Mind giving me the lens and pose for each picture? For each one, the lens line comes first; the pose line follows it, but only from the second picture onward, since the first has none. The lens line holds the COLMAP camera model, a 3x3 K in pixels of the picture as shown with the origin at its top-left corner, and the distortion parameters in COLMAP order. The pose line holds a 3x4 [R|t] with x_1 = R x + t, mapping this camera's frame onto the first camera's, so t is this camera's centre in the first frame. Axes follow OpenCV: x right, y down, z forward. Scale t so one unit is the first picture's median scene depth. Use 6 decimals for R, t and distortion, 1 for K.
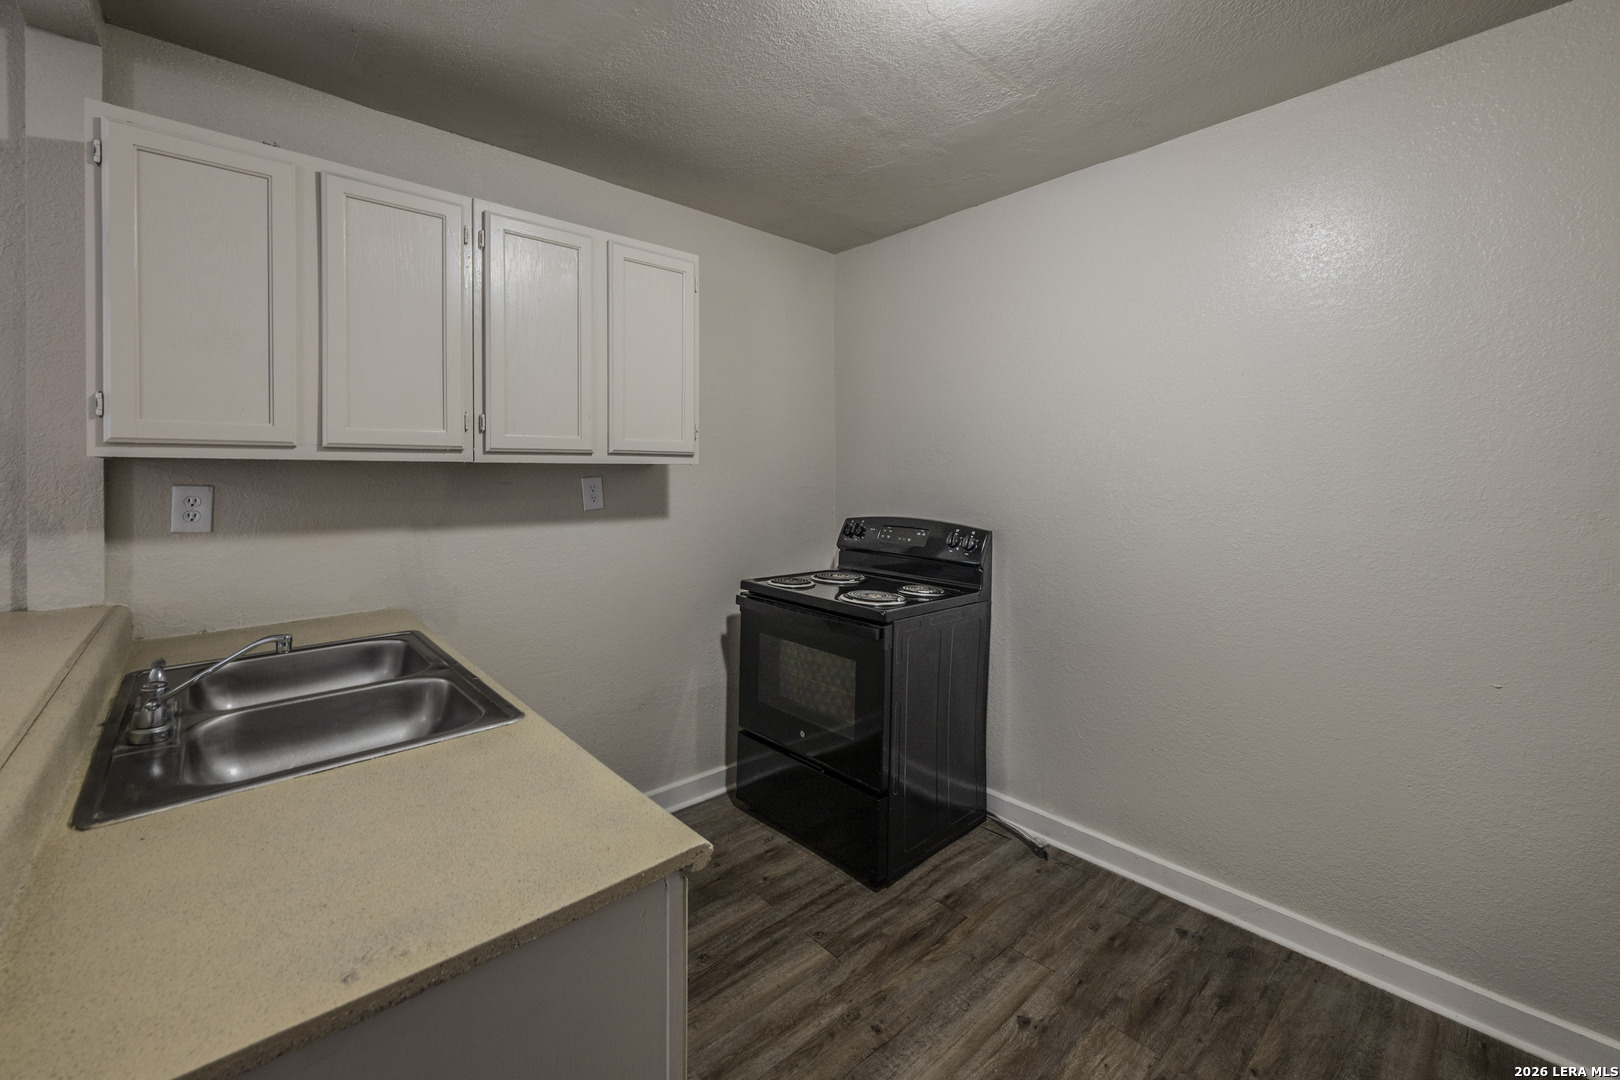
lens RADIAL K [[657.5, 0, 763.1], [0, 657.5, 480.8], [0, 0, 1]] dist [-0.000663, -0.000160]
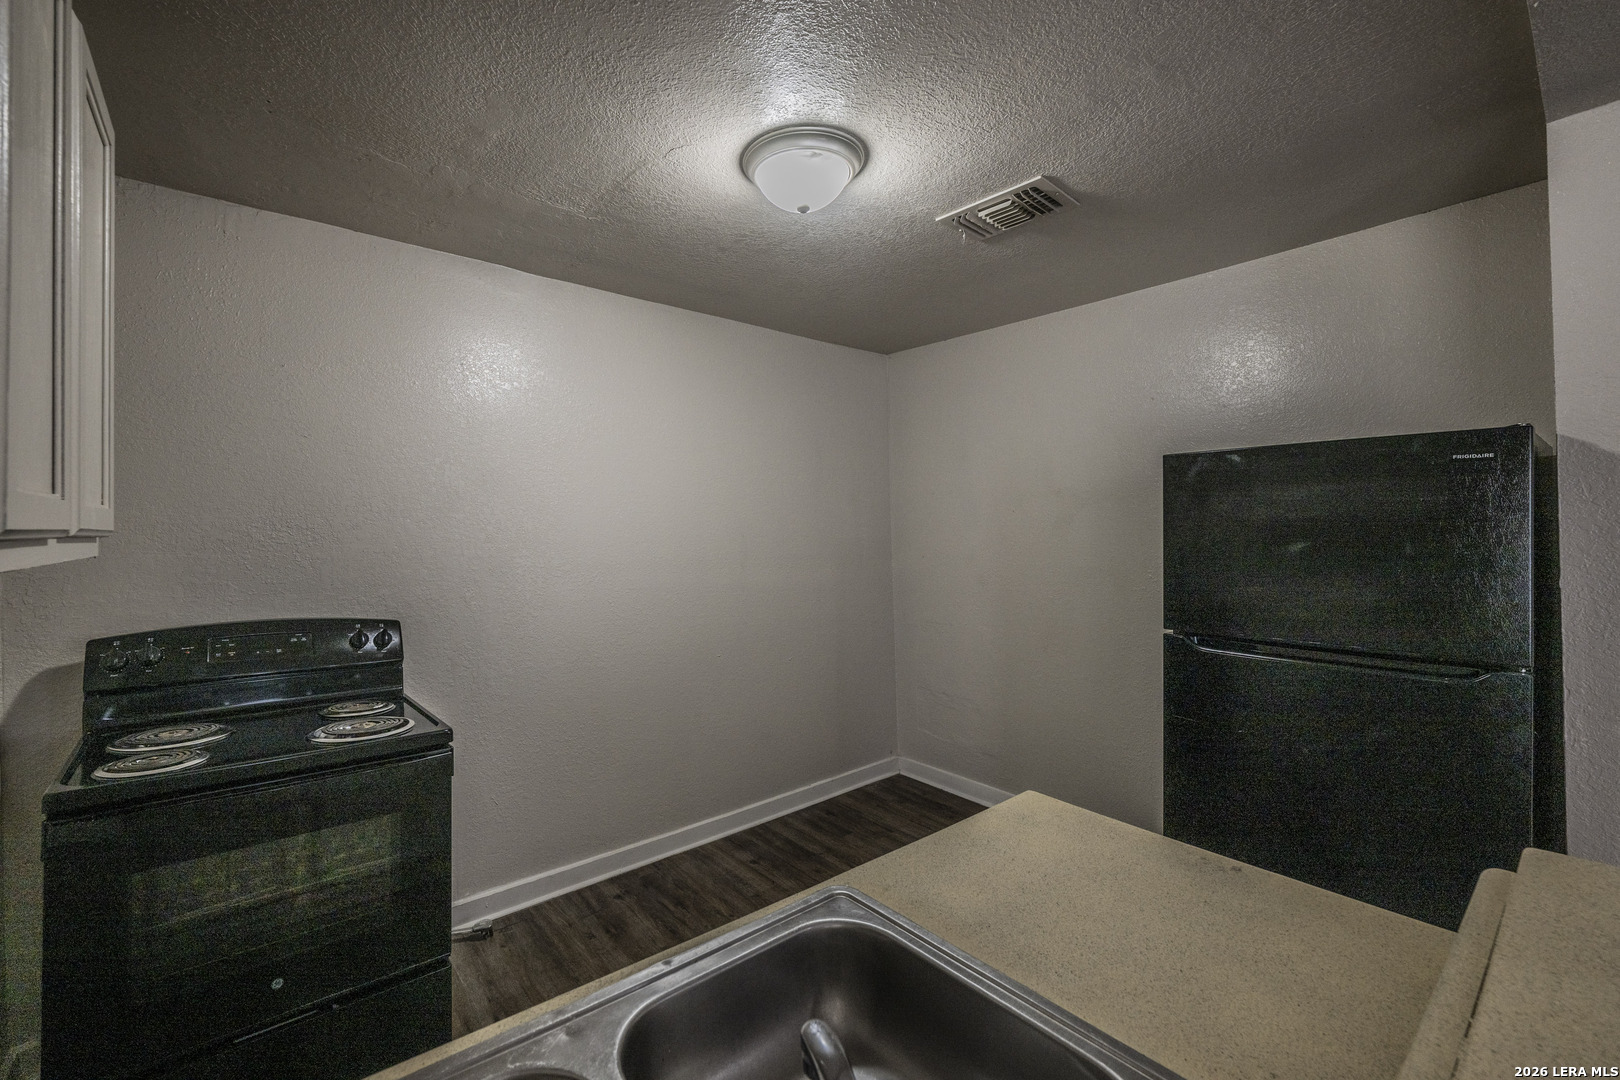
lens RADIAL K [[654.3, 0, 808.5], [0, 654.3, 534.5], [0, 0, 1]] dist [0.000325, -0.000013]
pose [[-0.004627, -0.001039, 0.999989, -0.664836], [0.006056, 0.999981, 0.001067, -0.041512], [-0.999971, 0.006061, -0.004621, 0.601380]]
